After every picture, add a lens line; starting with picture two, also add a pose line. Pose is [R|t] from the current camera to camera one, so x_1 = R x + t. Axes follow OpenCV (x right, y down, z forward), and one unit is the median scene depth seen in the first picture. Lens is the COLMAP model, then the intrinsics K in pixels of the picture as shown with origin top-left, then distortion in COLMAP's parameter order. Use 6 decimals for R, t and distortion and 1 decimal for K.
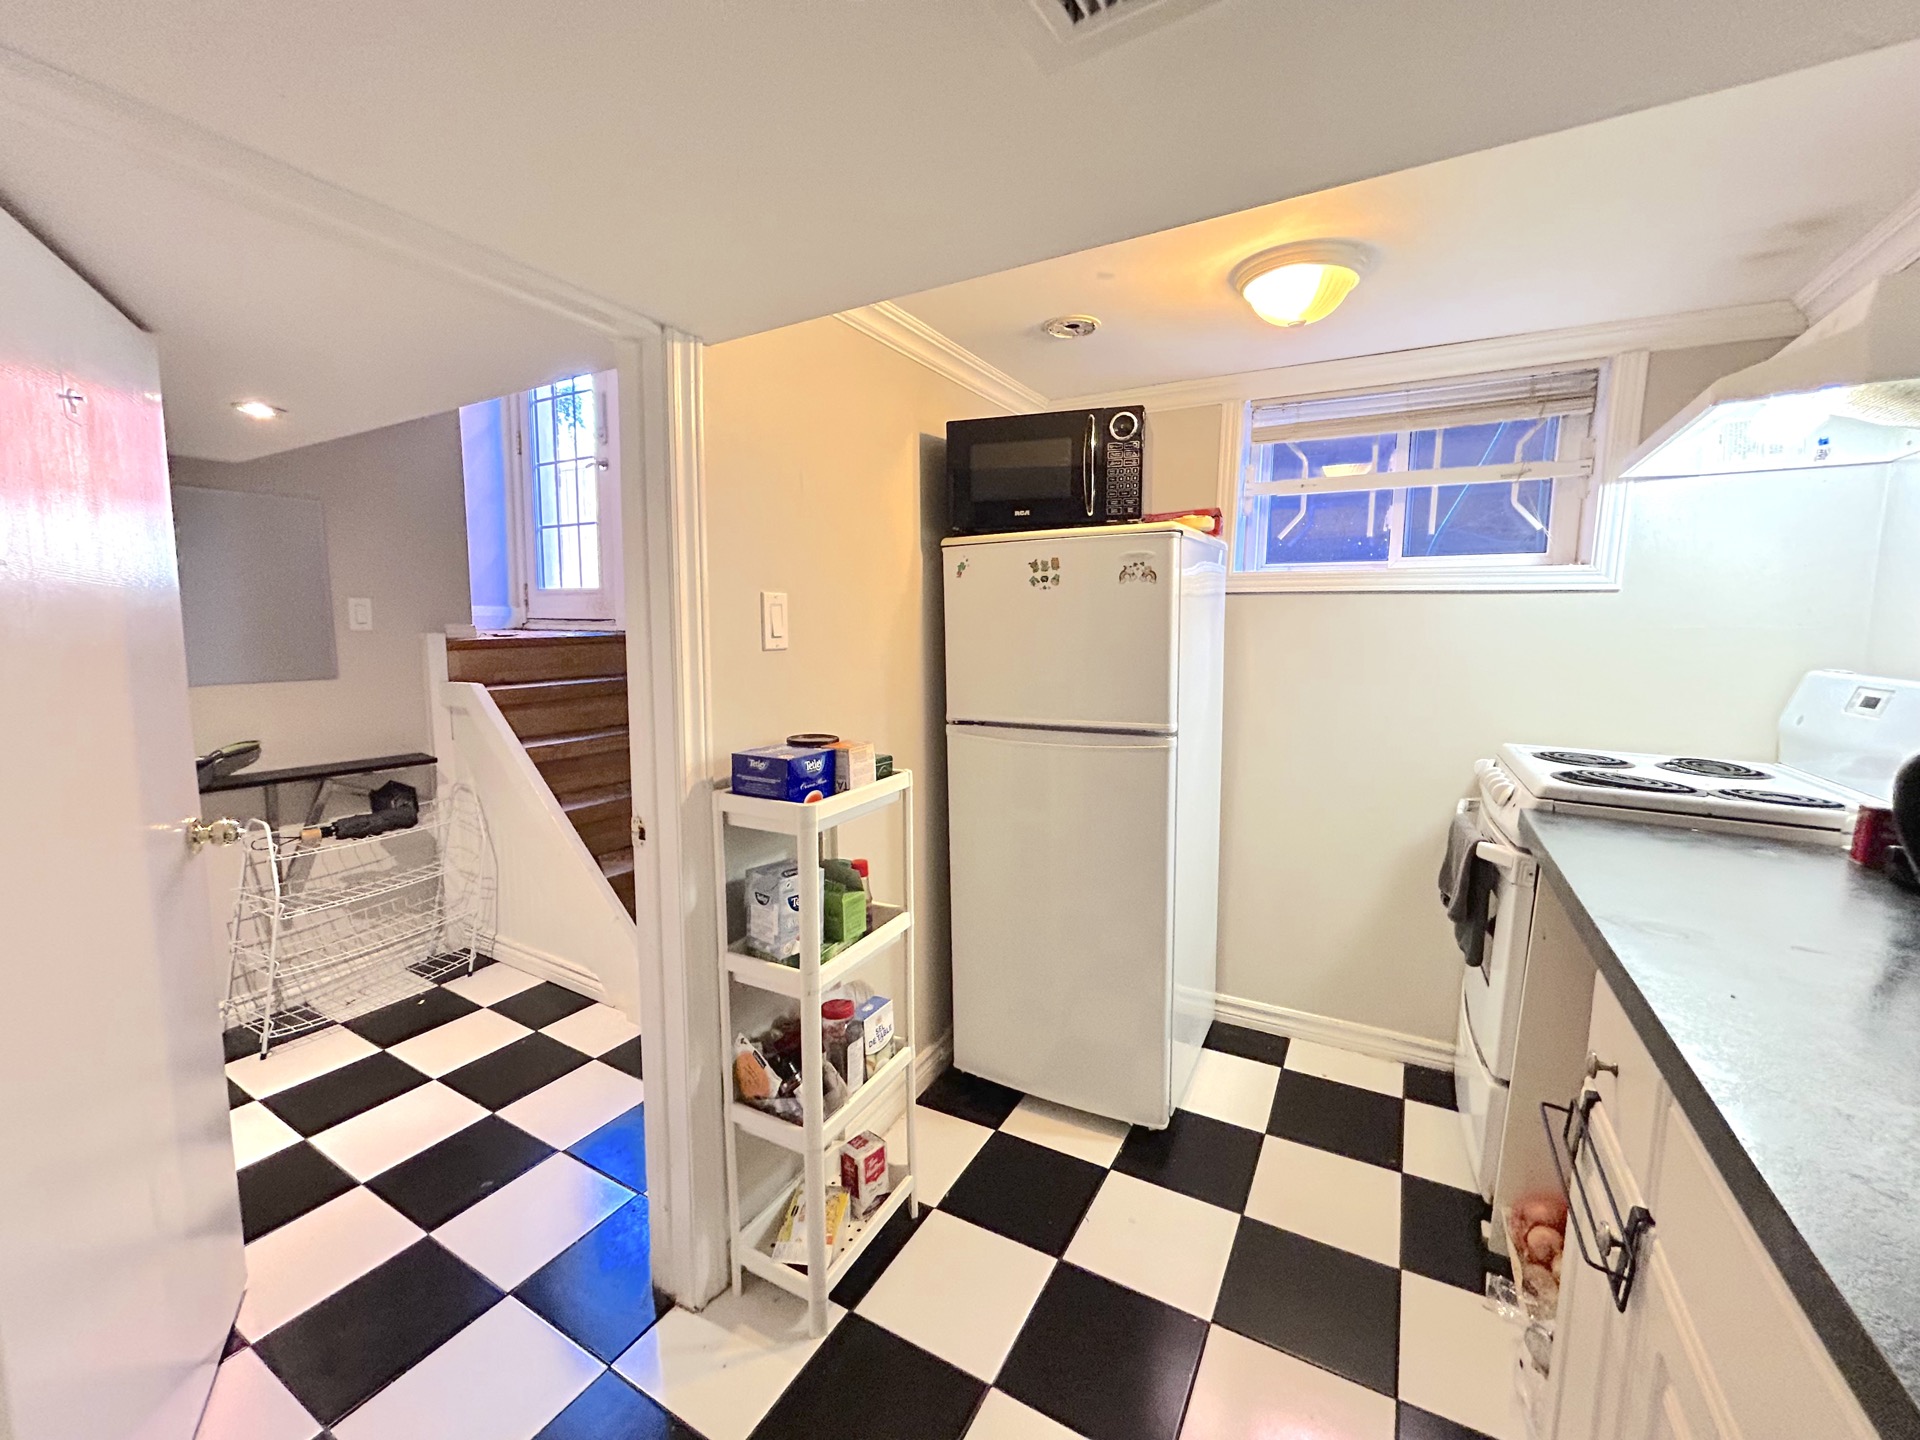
lens RADIAL K [[777.5, 0, 960.8], [0, 777.5, 716.3], [0, 0, 1]] dist [0.000057, 0.000720]
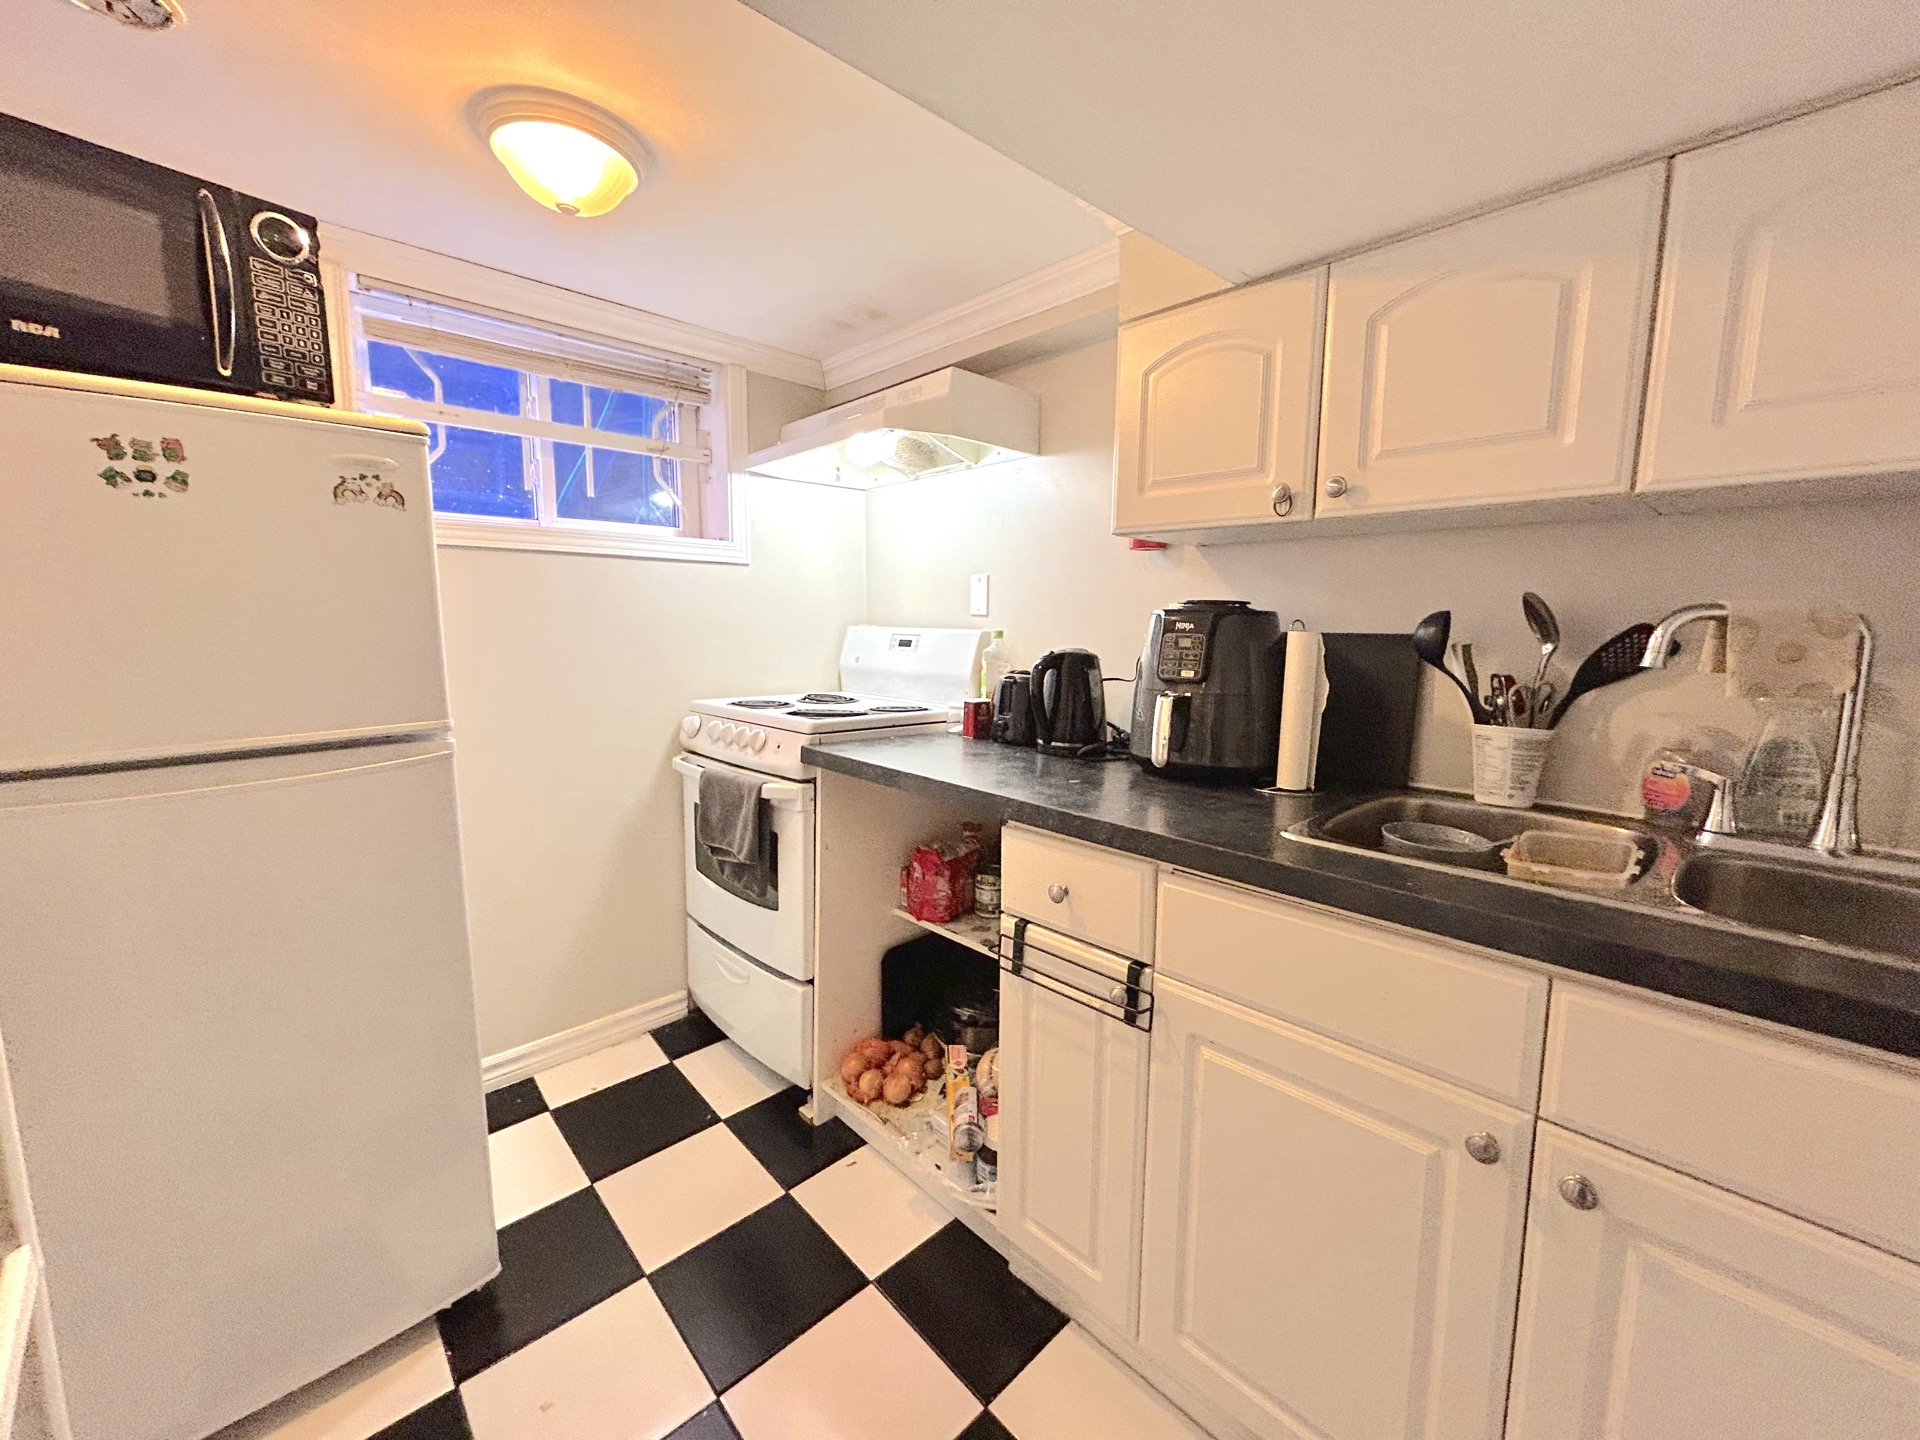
lens RADIAL K [[779.2, 0, 961.9], [0, 779.2, 715.3], [0, 0, 1]] dist [-0.002026, 0.000929]
pose [[0.293238, -0.124381, 0.947914, -0.261505], [0.107458, 0.989506, 0.096597, -0.011016], [-0.949981, 0.073535, 0.303527, 0.358766]]
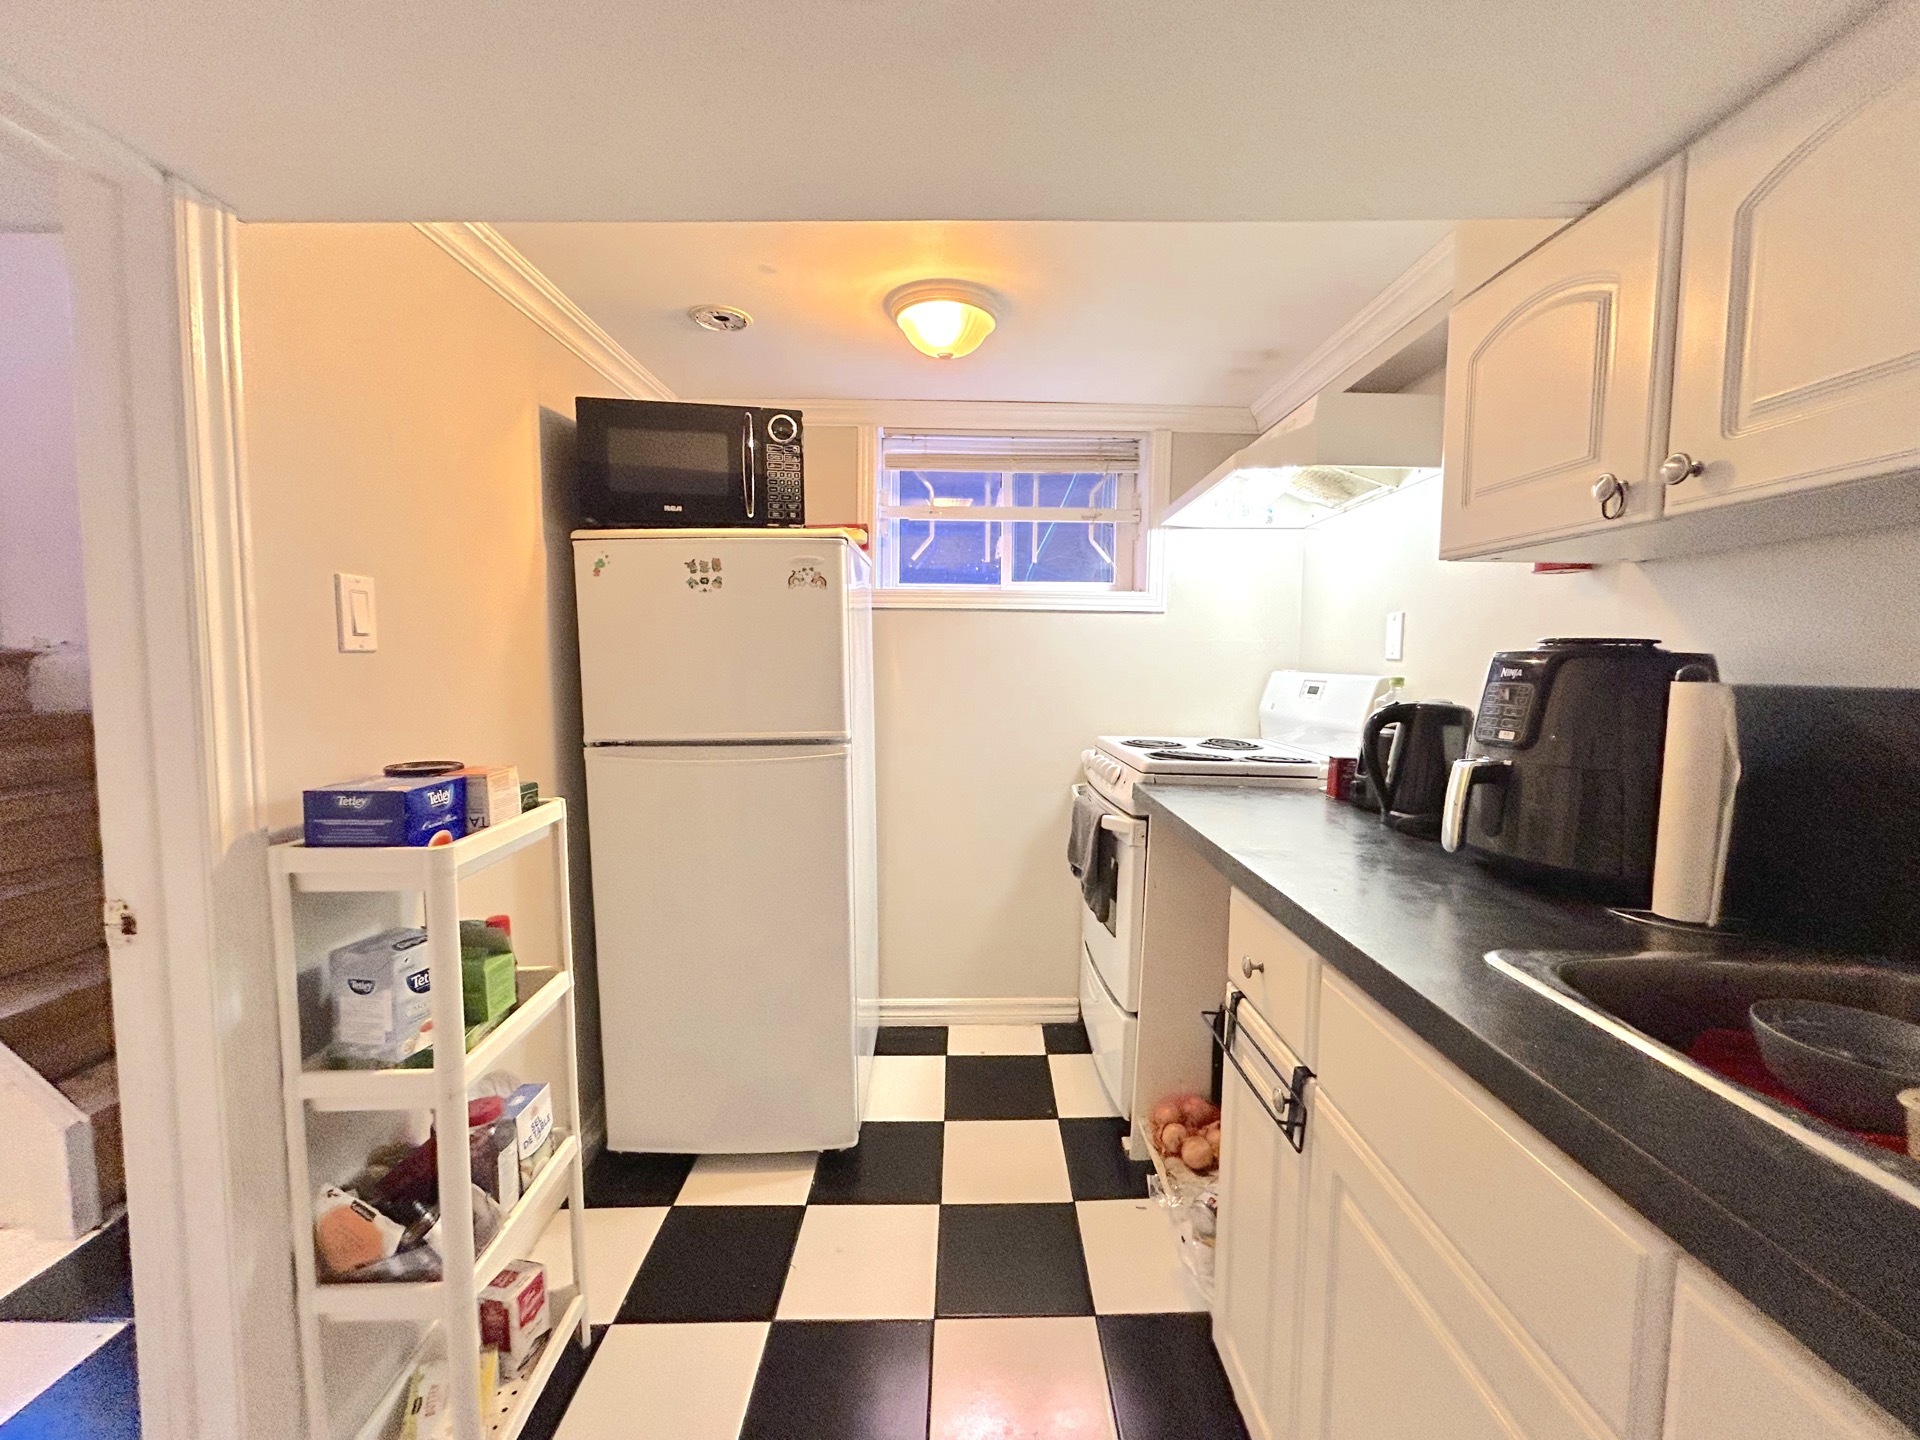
lens RADIAL K [[779.2, 0, 961.9], [0, 779.2, 715.3], [0, 0, 1]] dist [-0.002026, 0.000929]
pose [[0.868177, -0.036142, 0.494936, -0.096273], [0.056634, 0.998044, -0.026460, 0.025577], [-0.493012, 0.051002, 0.868526, 0.059035]]
